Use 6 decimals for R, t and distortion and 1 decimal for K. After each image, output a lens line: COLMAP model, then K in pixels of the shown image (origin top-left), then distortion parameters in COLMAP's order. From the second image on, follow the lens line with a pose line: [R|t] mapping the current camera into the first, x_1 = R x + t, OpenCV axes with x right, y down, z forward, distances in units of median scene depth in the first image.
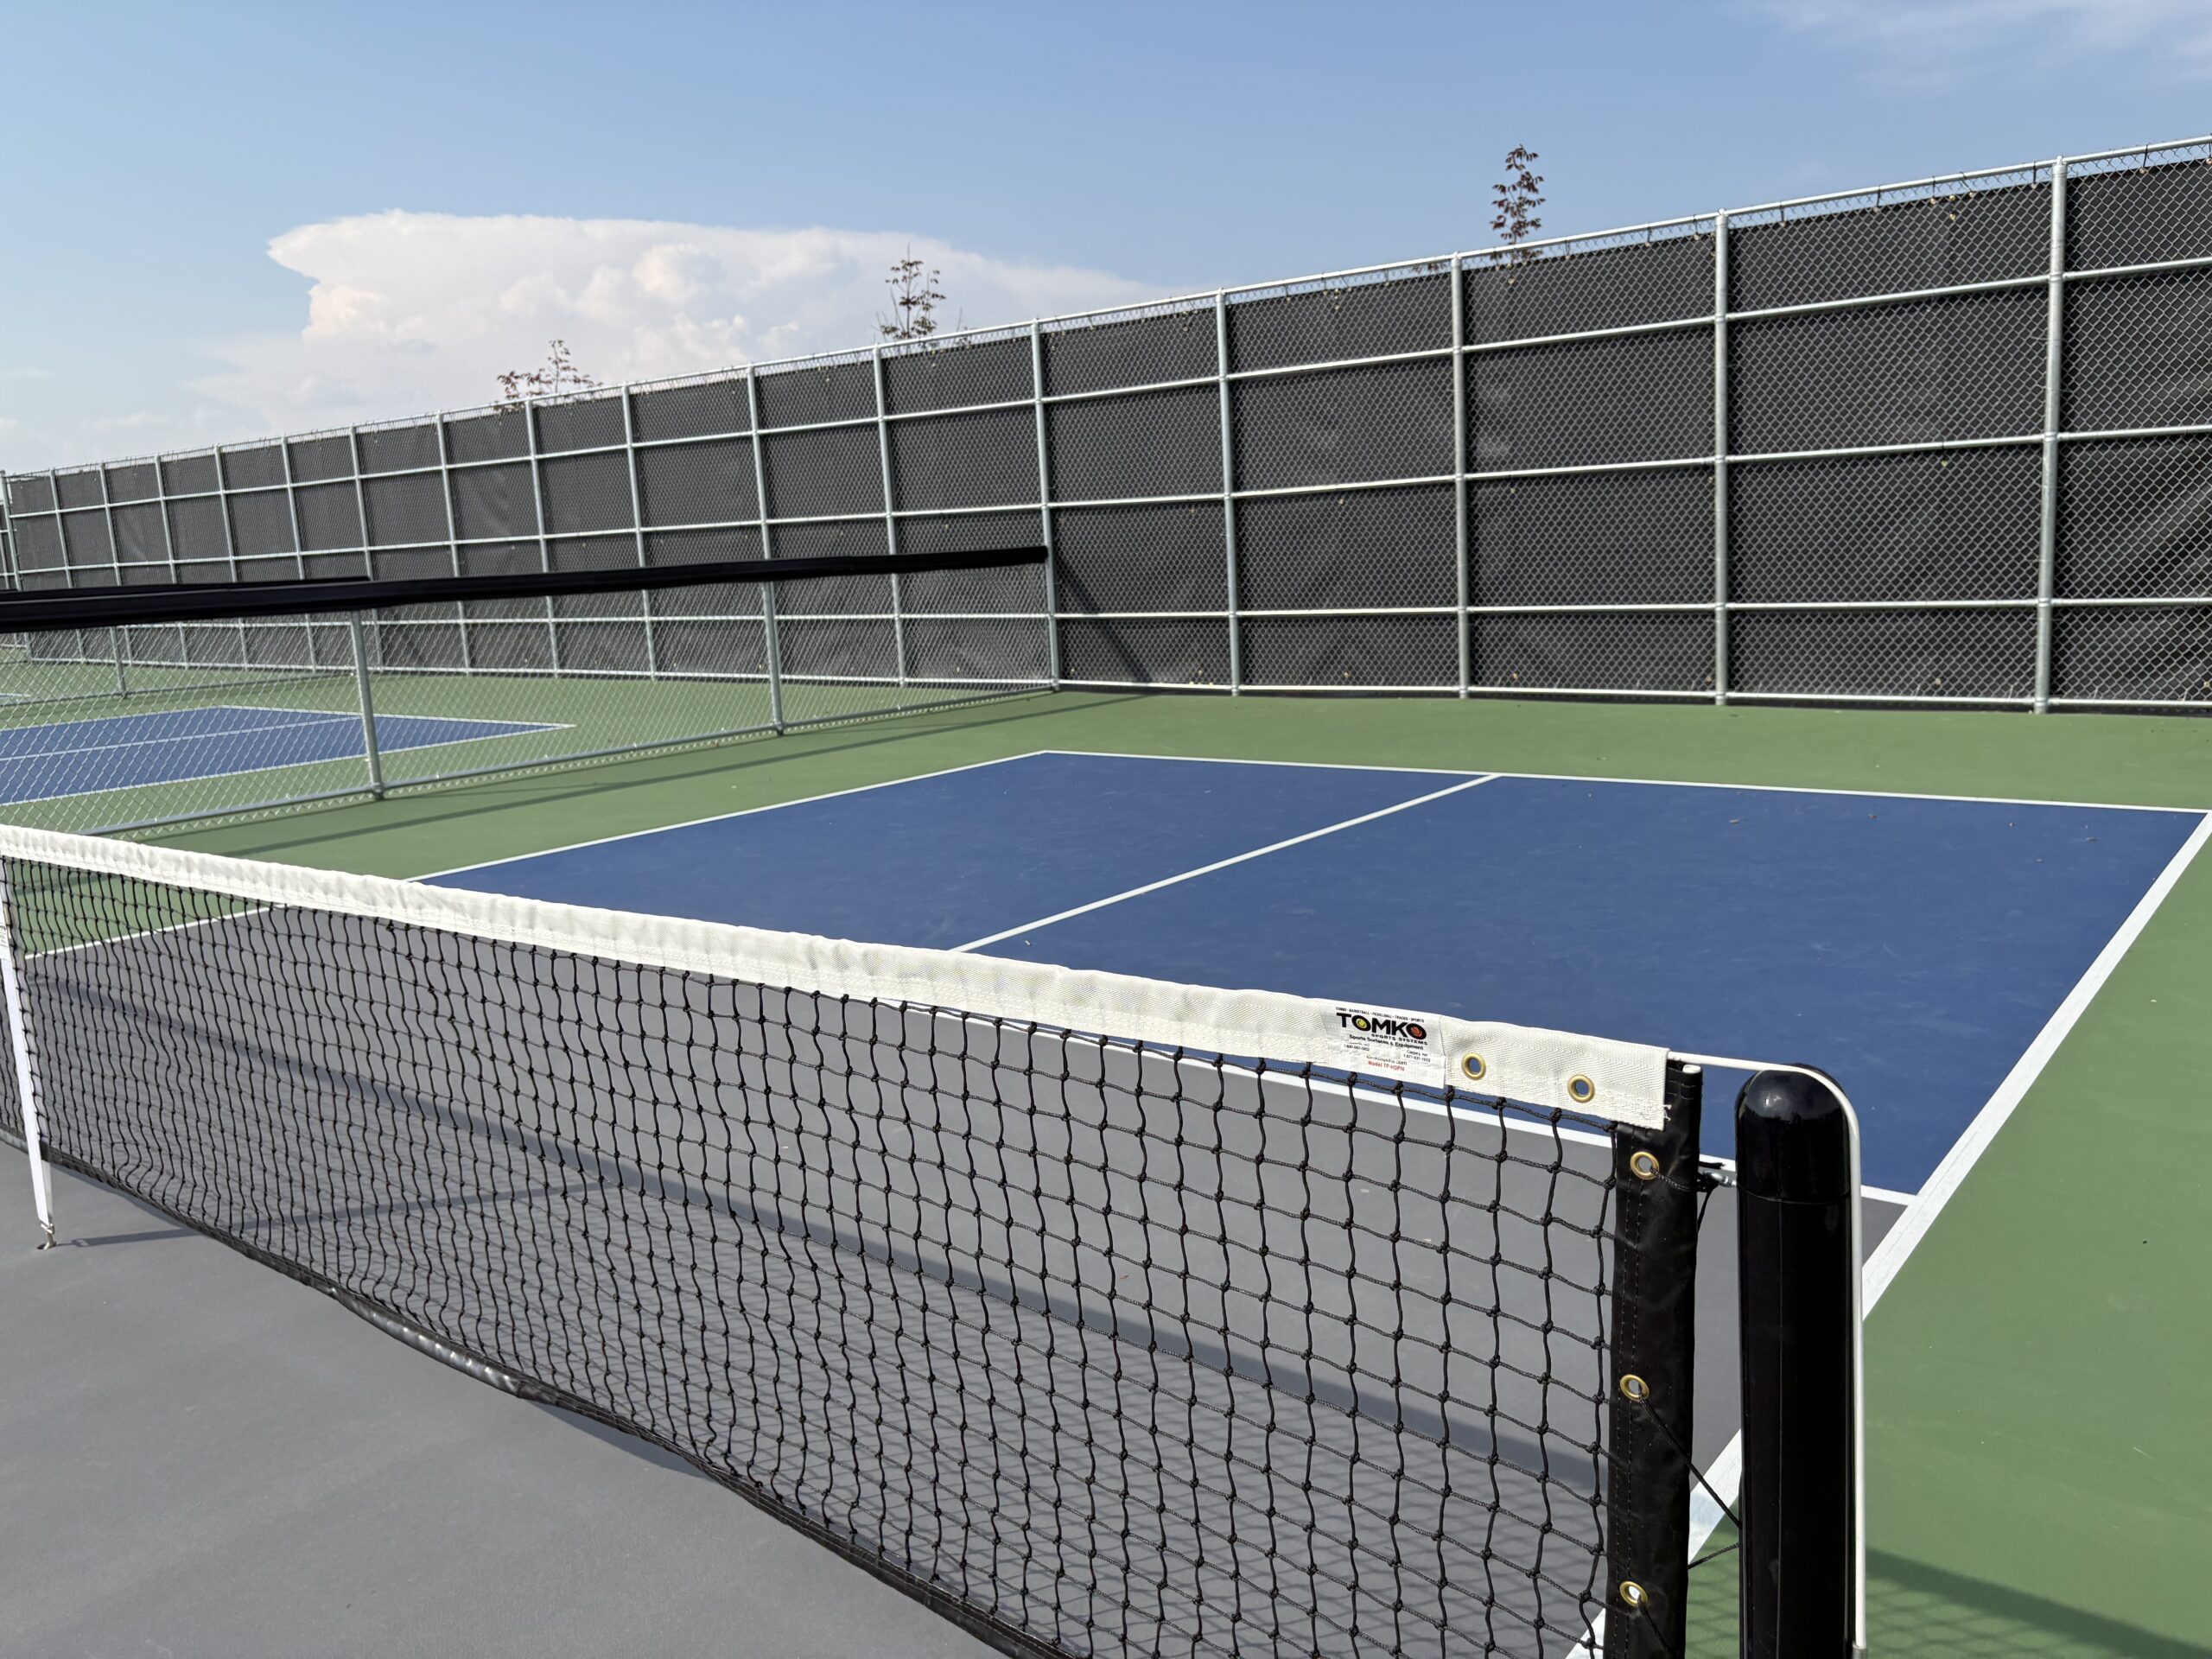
lens RADIAL K [[1670.9, 0, 1106.4], [0, 1670.9, 825.8], [0, 0, 1]] dist [0.001420, -0.000422]
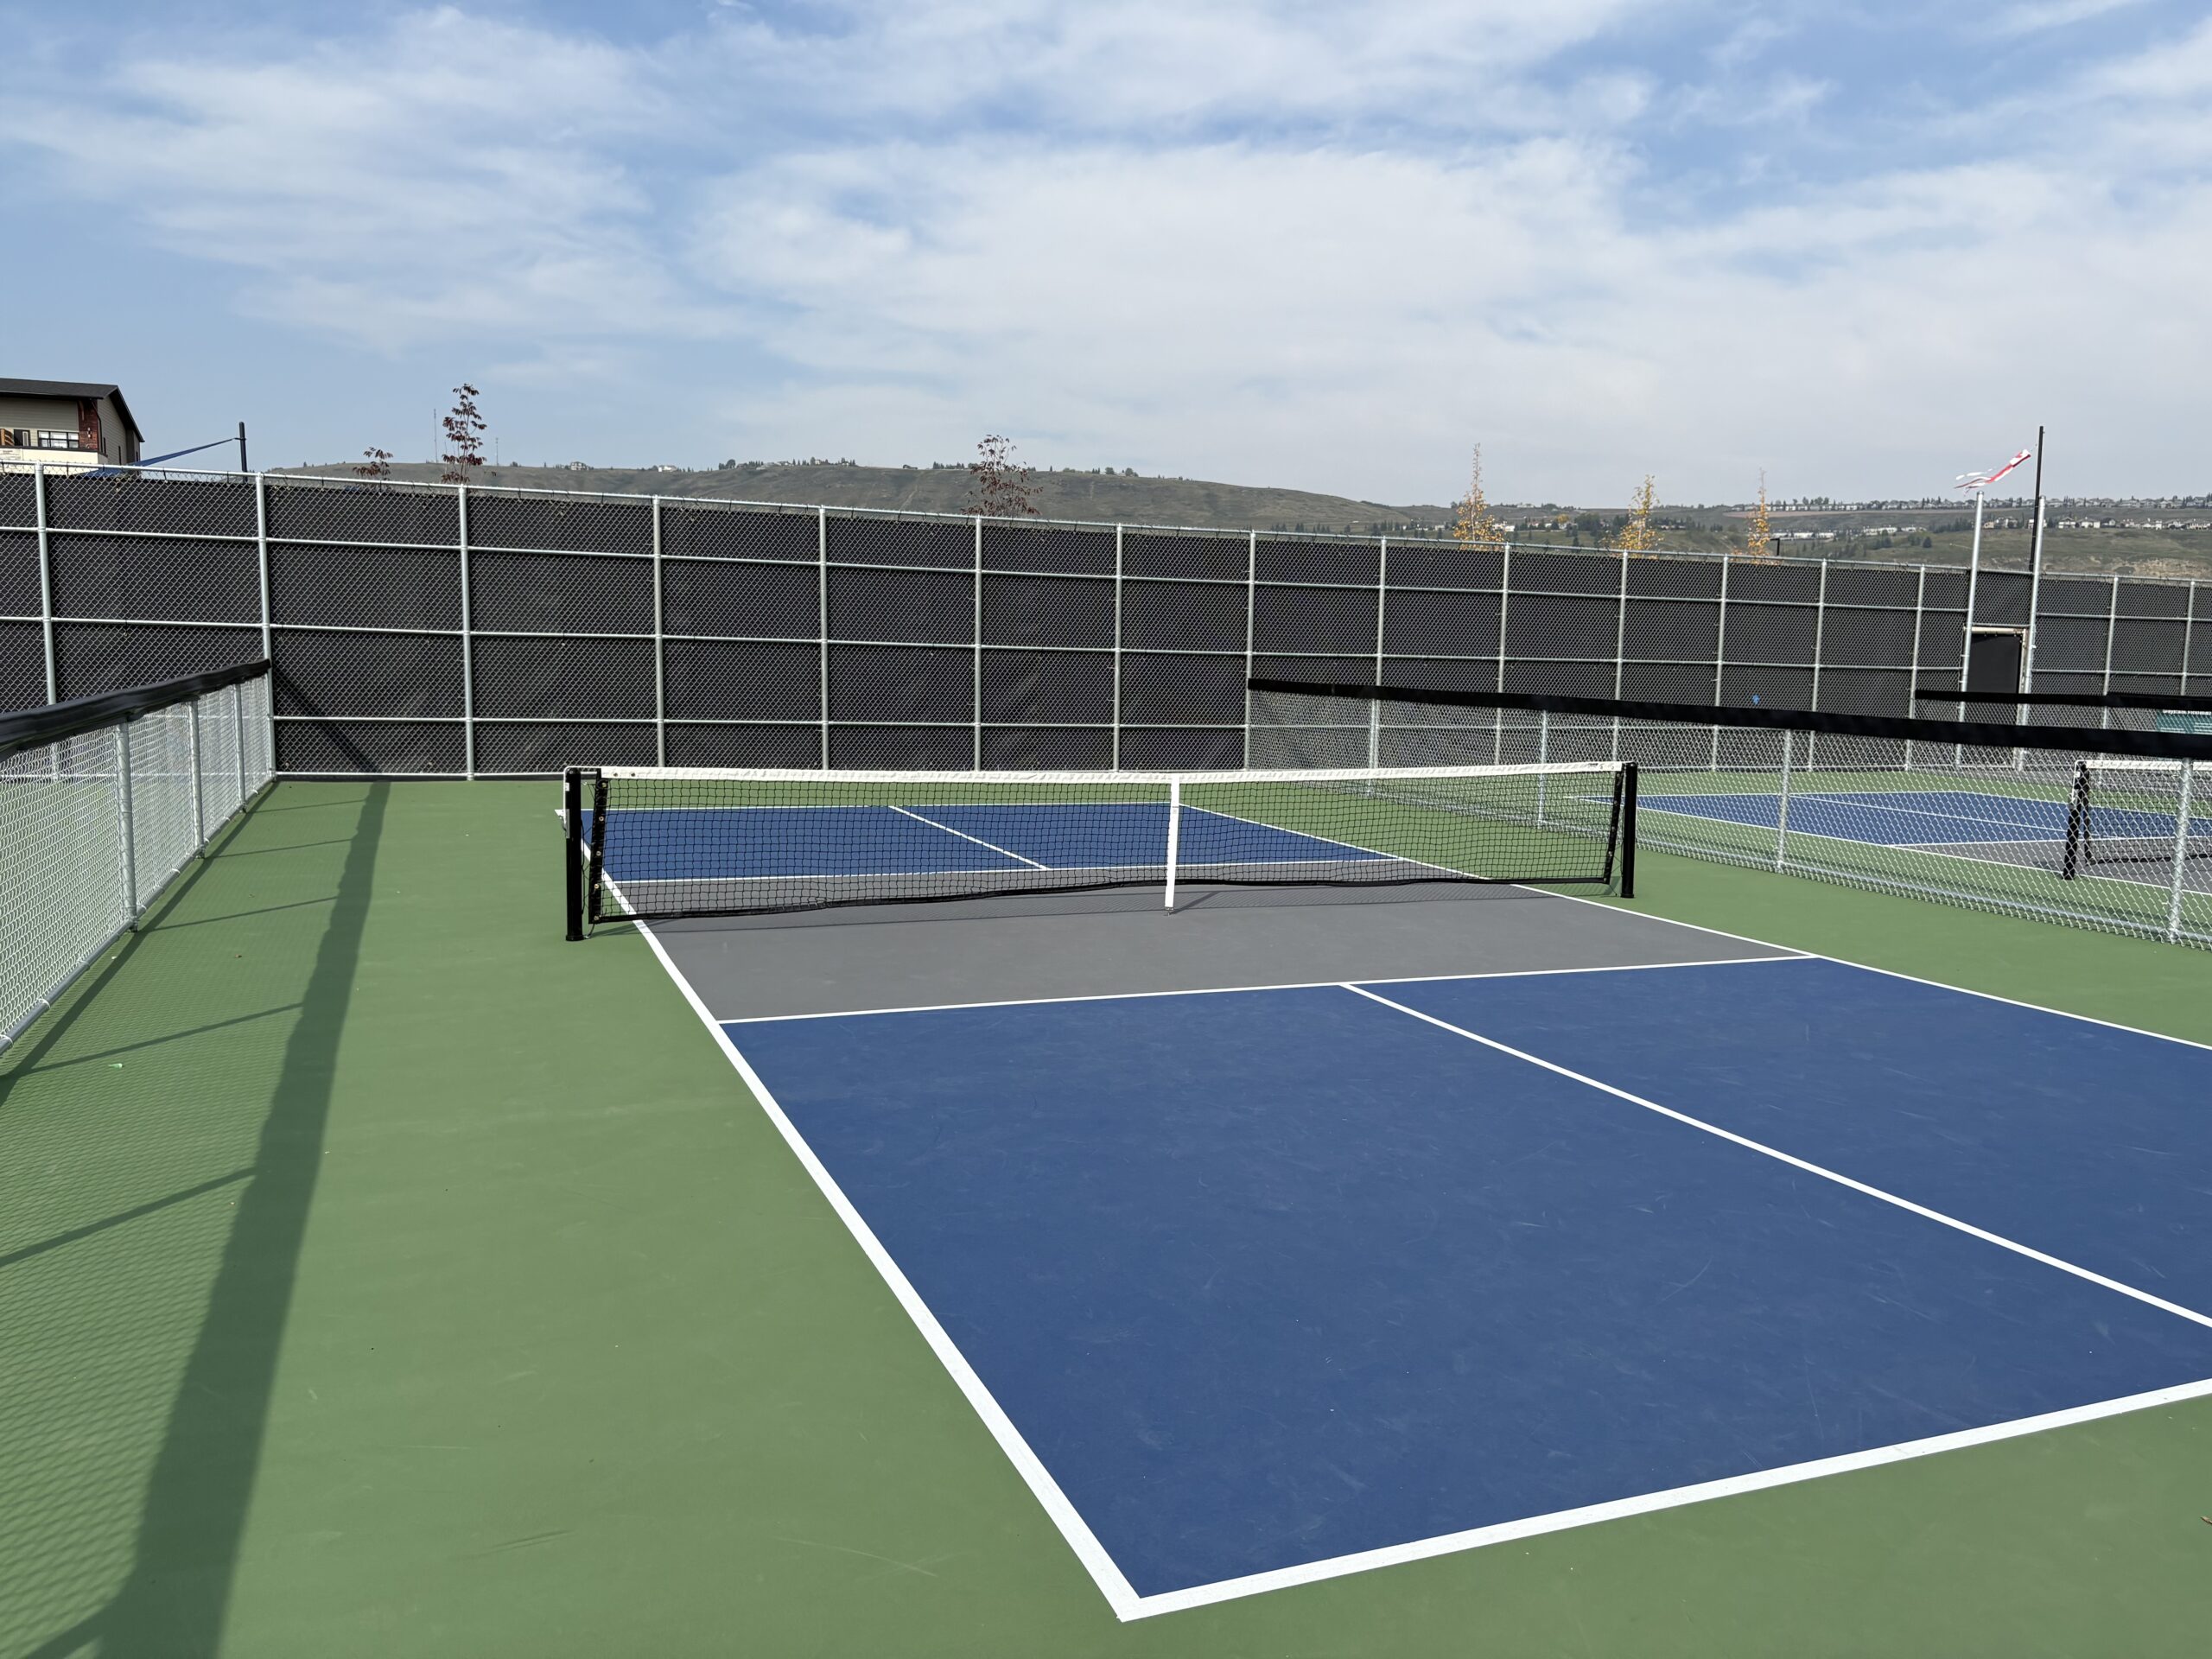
lens RADIAL K [[1670.9, 0, 1106.9], [0, 1670.9, 833.7], [0, 0, 1]] dist [0.001420, -0.000422]
pose [[0.491121, -0.032372, 0.870490, -0.844699], [0.097264, 0.995098, -0.017870, 0.038310], [-0.865644, 0.093444, 0.491862, -0.100273]]
